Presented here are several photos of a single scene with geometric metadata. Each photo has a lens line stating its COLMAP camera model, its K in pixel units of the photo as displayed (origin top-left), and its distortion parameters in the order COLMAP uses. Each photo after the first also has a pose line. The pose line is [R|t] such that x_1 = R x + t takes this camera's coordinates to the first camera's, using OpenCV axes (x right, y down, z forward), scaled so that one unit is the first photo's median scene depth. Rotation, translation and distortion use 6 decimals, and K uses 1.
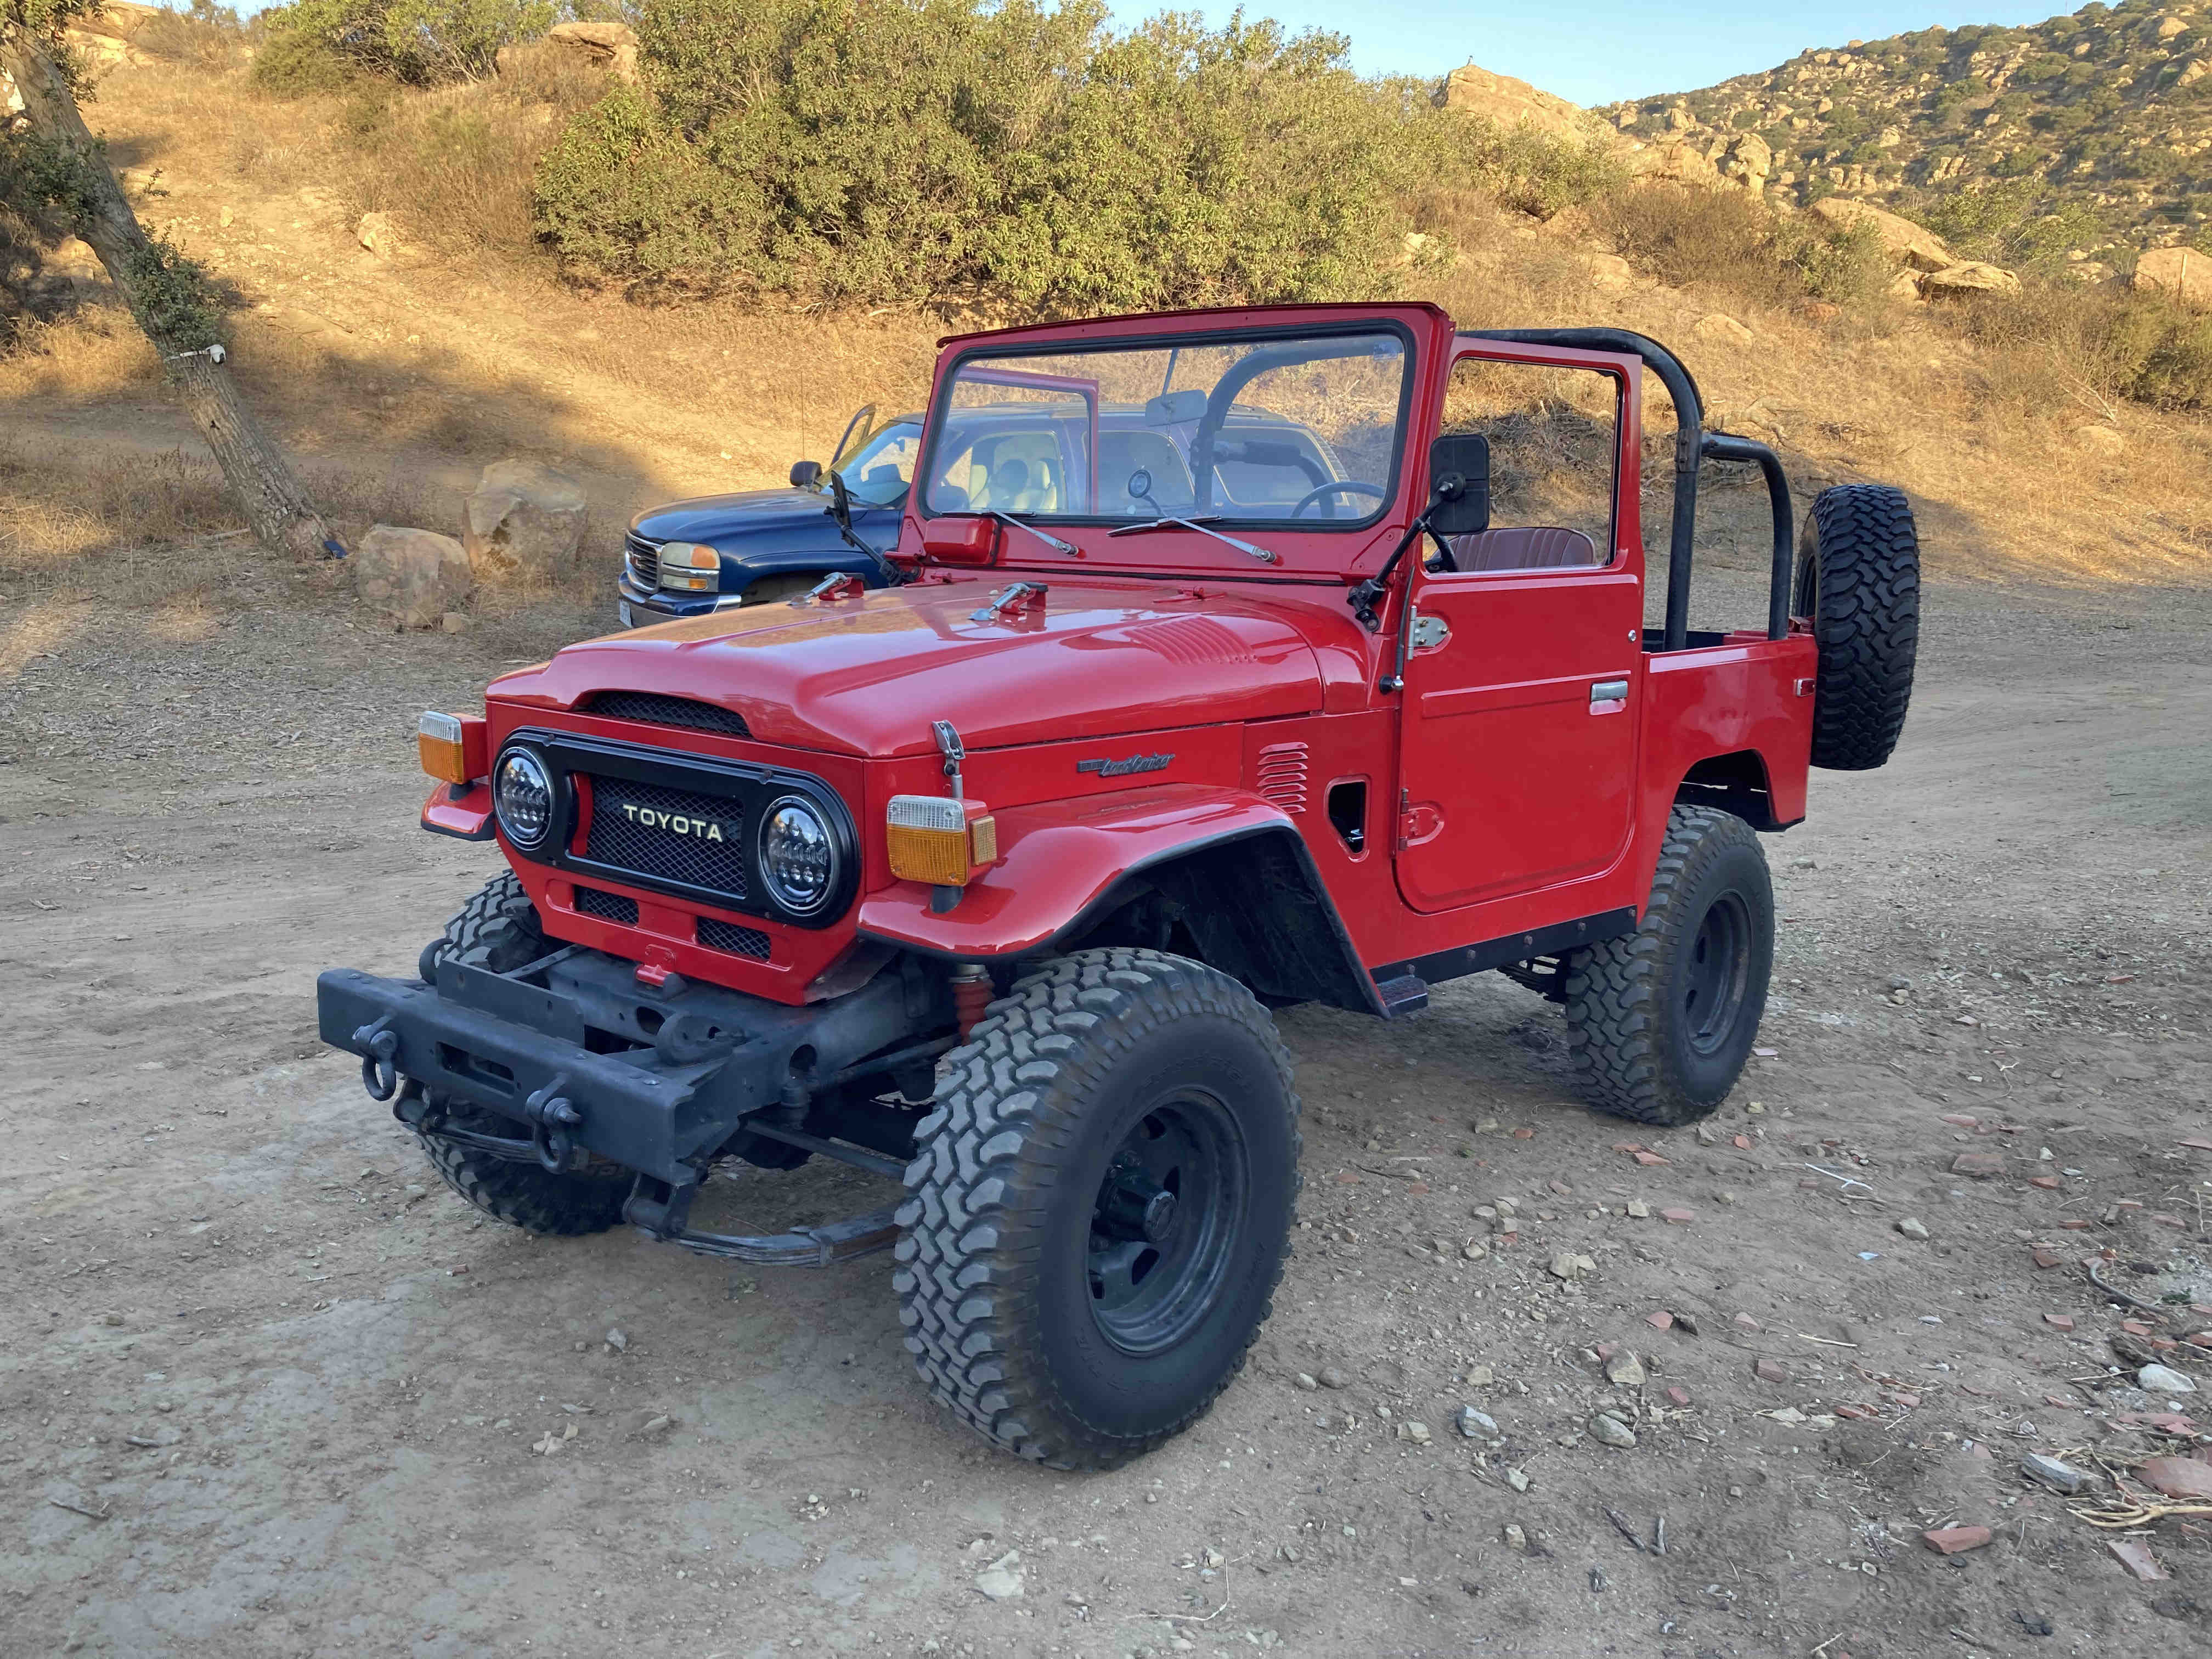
lens RADIAL K [[1993.2, 0, 1106.0], [0, 1993.2, 829.5], [0, 0, 1]] dist [0.031850, -0.016947]
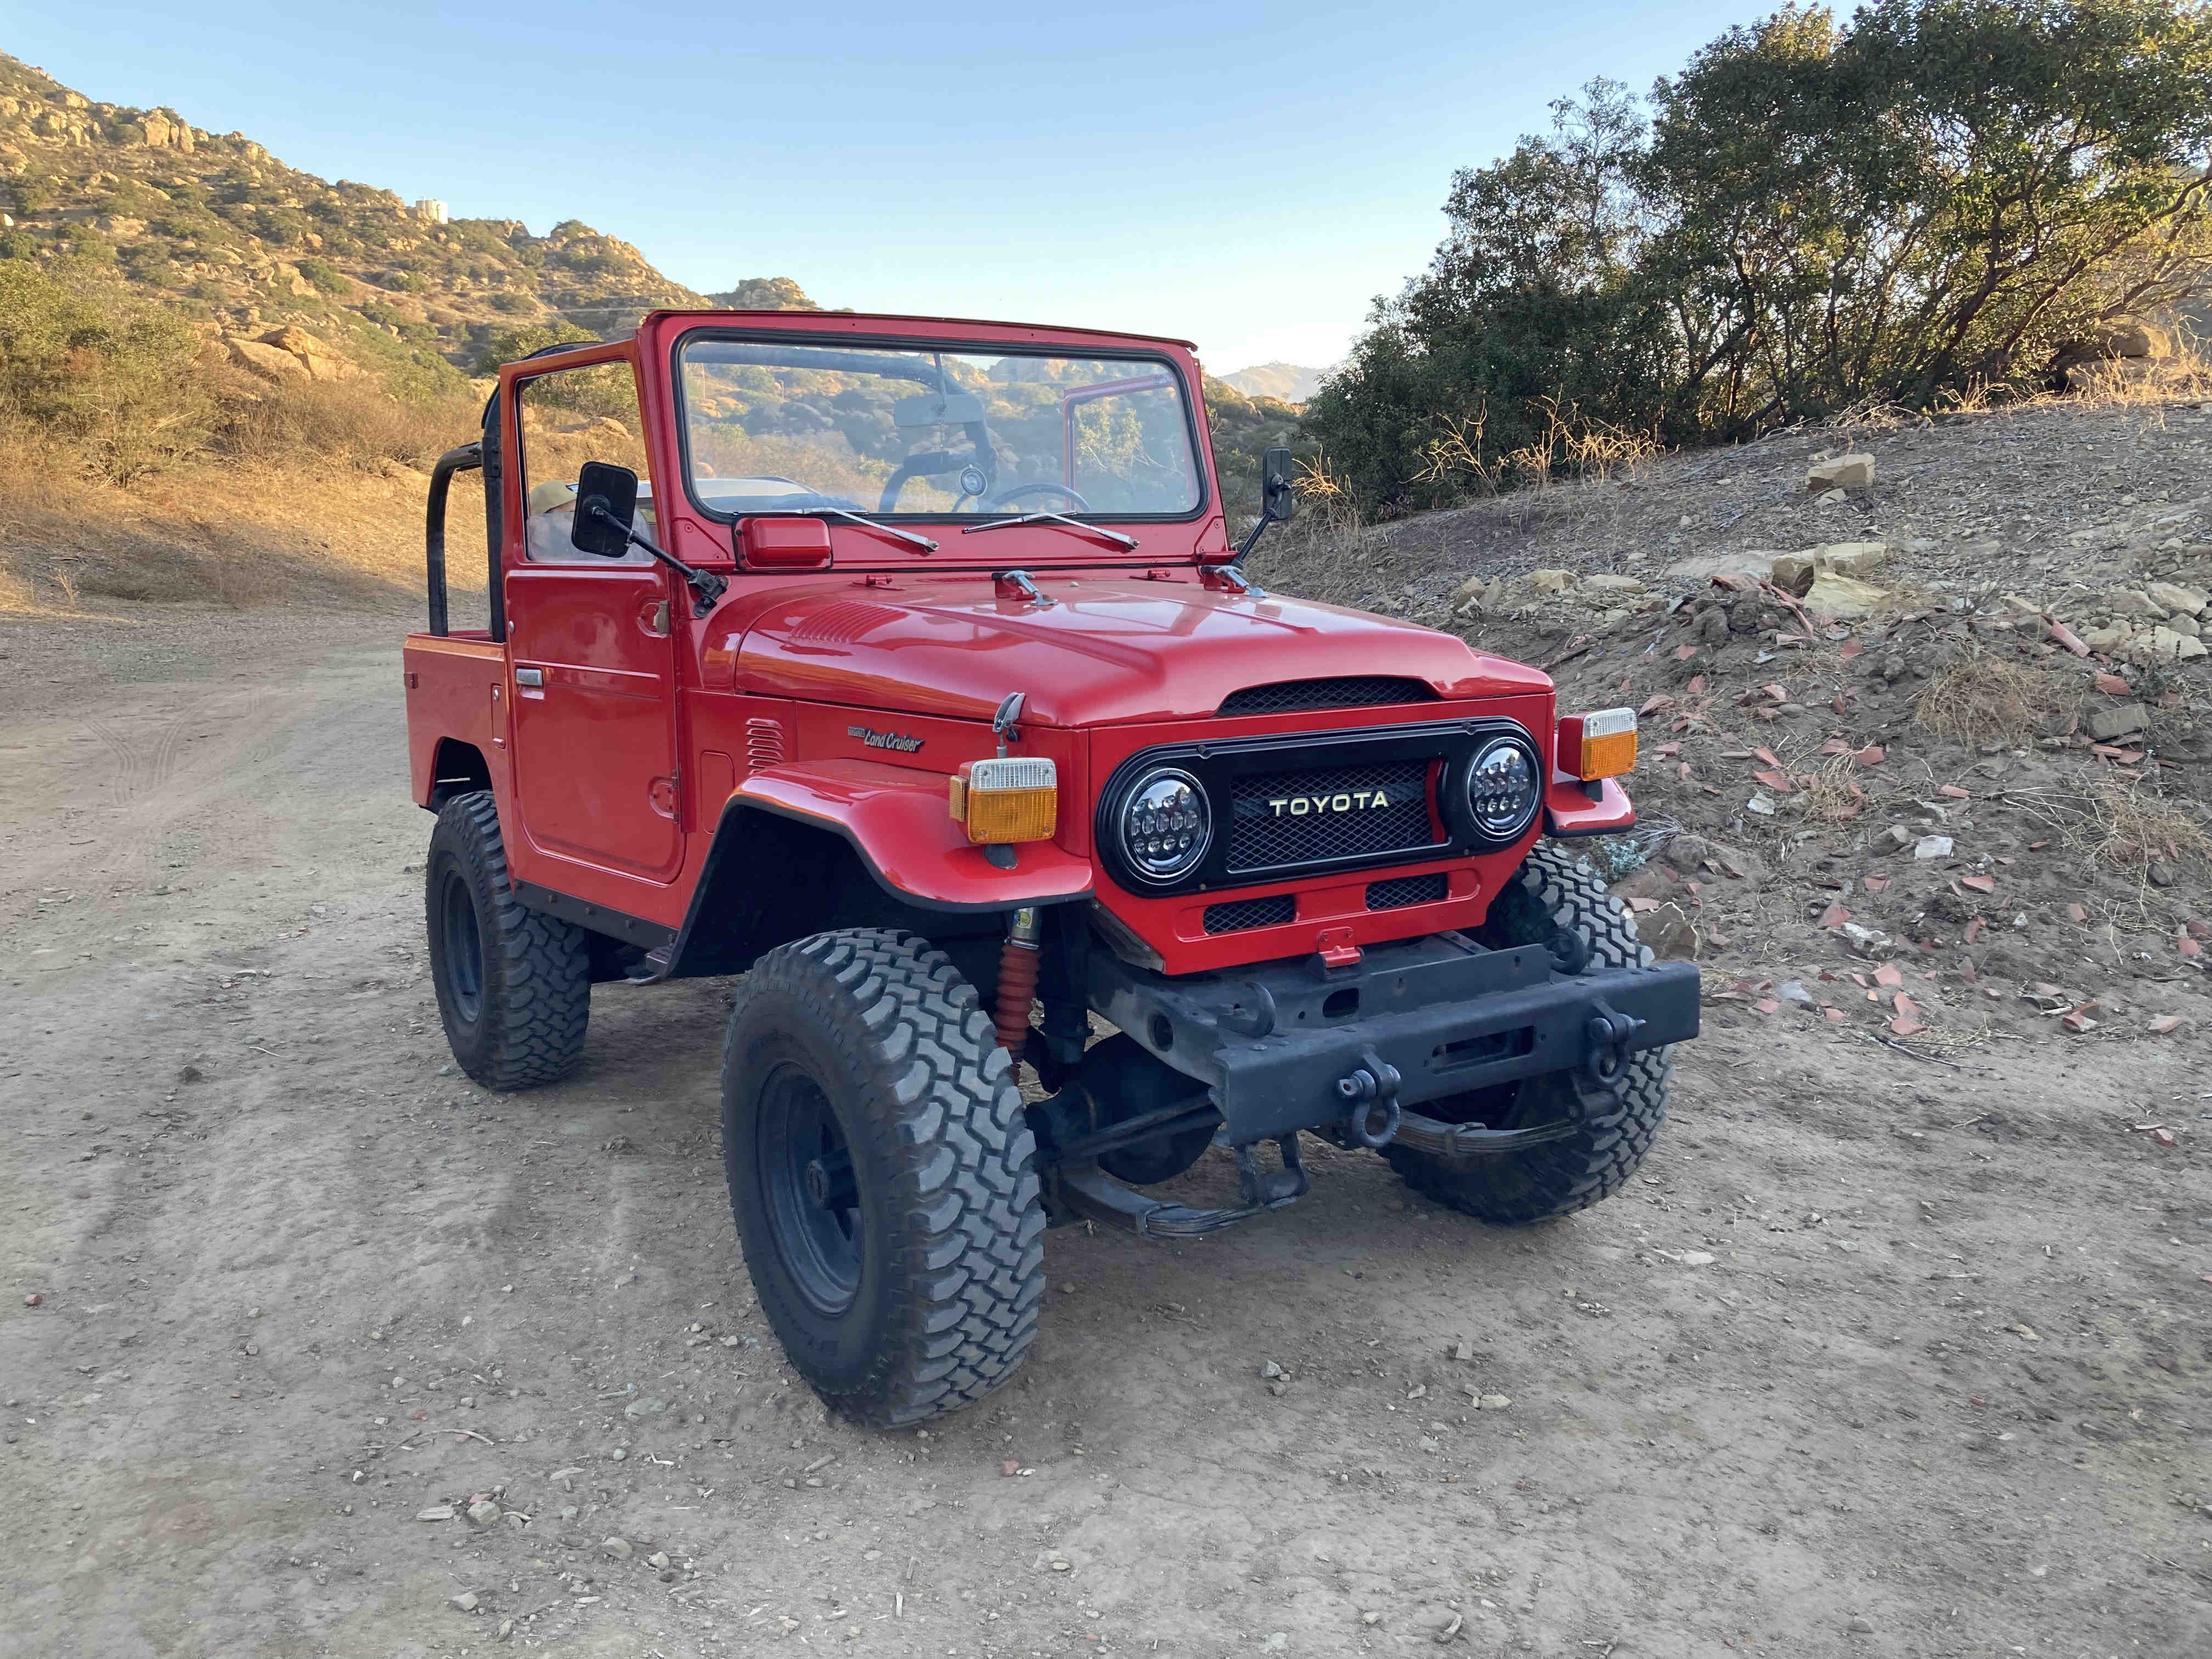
lens RADIAL K [[1993.2, 0, 1106.0], [0, 1993.2, 829.5], [0, 0, 1]] dist [0.031850, -0.016947]
pose [[0.186608, -0.151199, 0.970730, -1.238049], [0.174959, 0.977406, 0.118605, -0.132179], [-0.966730, 0.147705, 0.208846, 0.913415]]
